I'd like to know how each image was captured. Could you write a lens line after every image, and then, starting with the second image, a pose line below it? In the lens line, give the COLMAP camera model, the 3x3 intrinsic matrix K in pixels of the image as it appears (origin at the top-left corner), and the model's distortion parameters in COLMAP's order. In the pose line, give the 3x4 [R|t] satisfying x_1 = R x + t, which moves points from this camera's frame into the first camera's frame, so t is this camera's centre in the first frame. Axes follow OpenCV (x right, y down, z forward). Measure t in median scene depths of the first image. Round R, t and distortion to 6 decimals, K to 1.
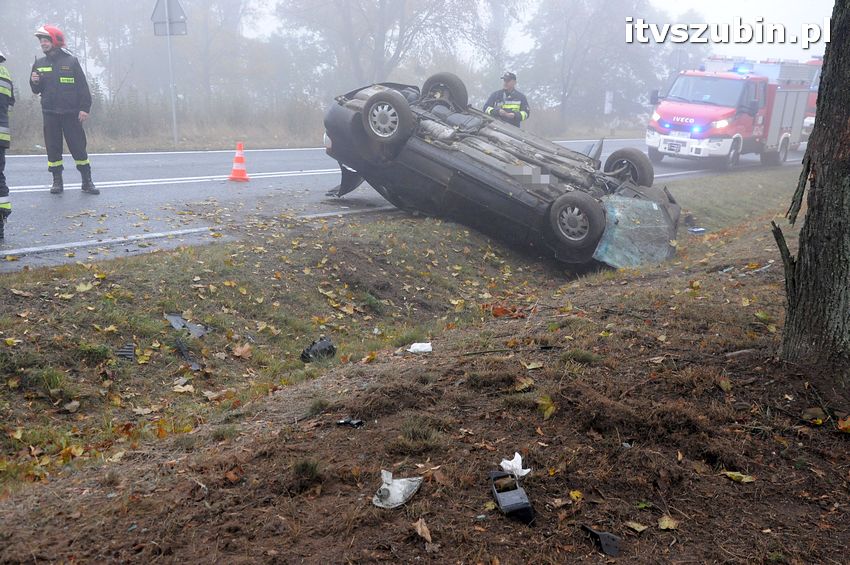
lens RADIAL K [[1012.1, 0, 425.0], [0, 1012.1, 282.5], [0, 0, 1]] dist [0.011338, 0.373581]
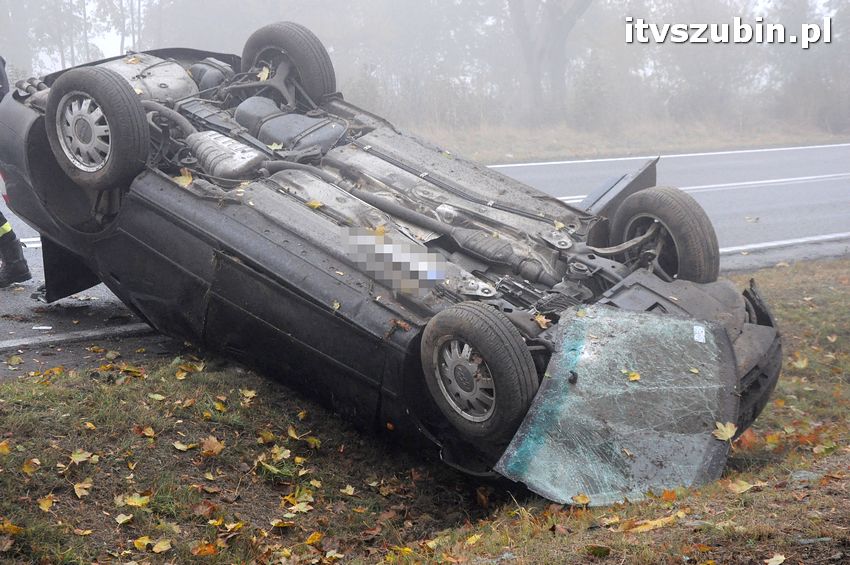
lens RADIAL K [[1687.4, 0, 425.0], [0, 1687.4, 282.5], [0, 0, 1]] dist [0.387474, 0.137238]
pose [[0.984968, -0.008131, -0.172544, 0.247555], [-0.001842, 0.998340, -0.057558, -0.058381], [0.172725, 0.057011, 0.983319, 0.325968]]
